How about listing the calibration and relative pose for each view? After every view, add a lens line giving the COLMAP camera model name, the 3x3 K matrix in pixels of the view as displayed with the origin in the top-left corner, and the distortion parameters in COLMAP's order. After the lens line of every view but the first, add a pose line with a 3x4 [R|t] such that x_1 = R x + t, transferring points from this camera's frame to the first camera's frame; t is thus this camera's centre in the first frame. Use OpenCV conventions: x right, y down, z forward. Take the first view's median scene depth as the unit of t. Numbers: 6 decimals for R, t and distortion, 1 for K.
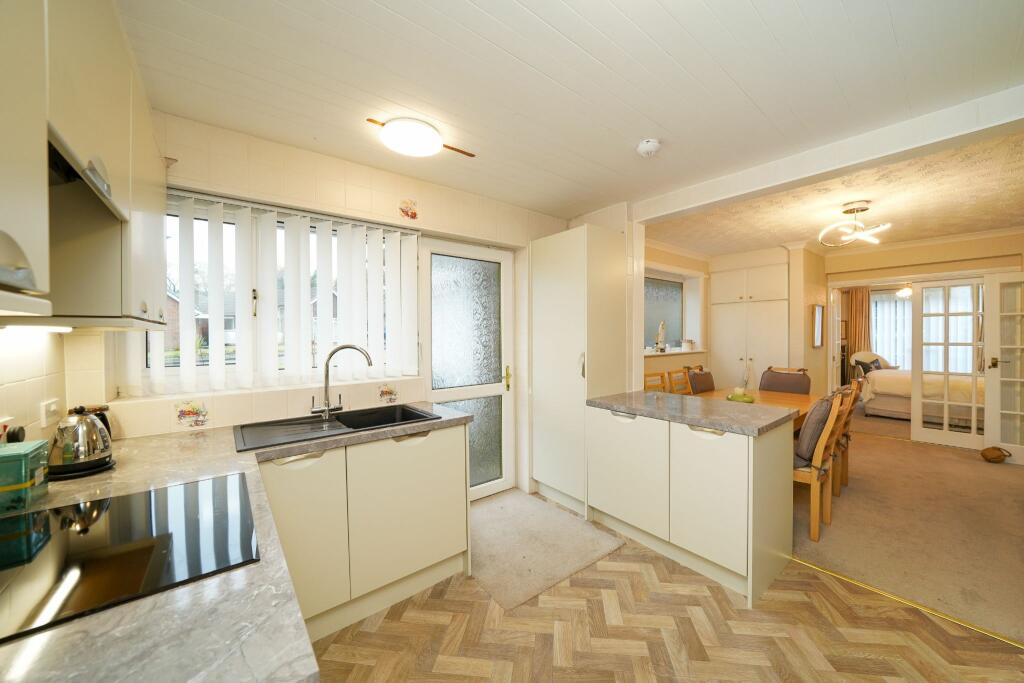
lens RADIAL K [[353.6, 0, 508.0], [0, 353.6, 339.1], [0, 0, 1]] dist [-0.005812, 0.000153]
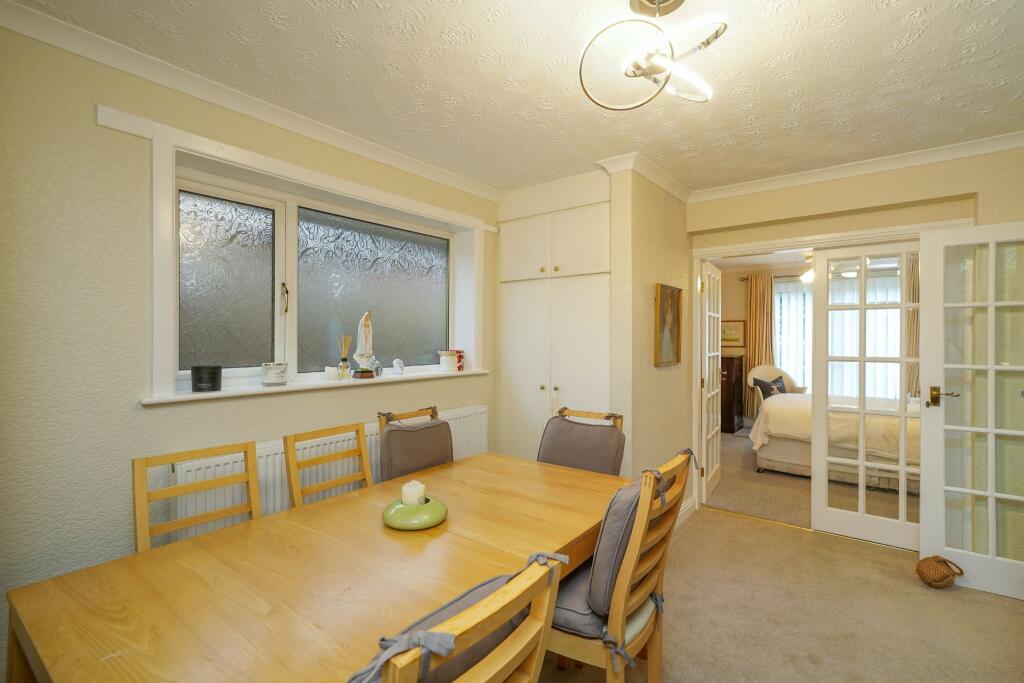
lens RADIAL K [[481.6, 0, 483.1], [0, 481.6, 341.7], [0, 0, 1]] dist [0.005490, -0.000104]
pose [[0.973565, 0.004580, 0.228364, 0.427296], [-0.003502, 0.999981, -0.005124, -0.007085], [-0.228383, 0.004189, 0.973562, 0.340666]]
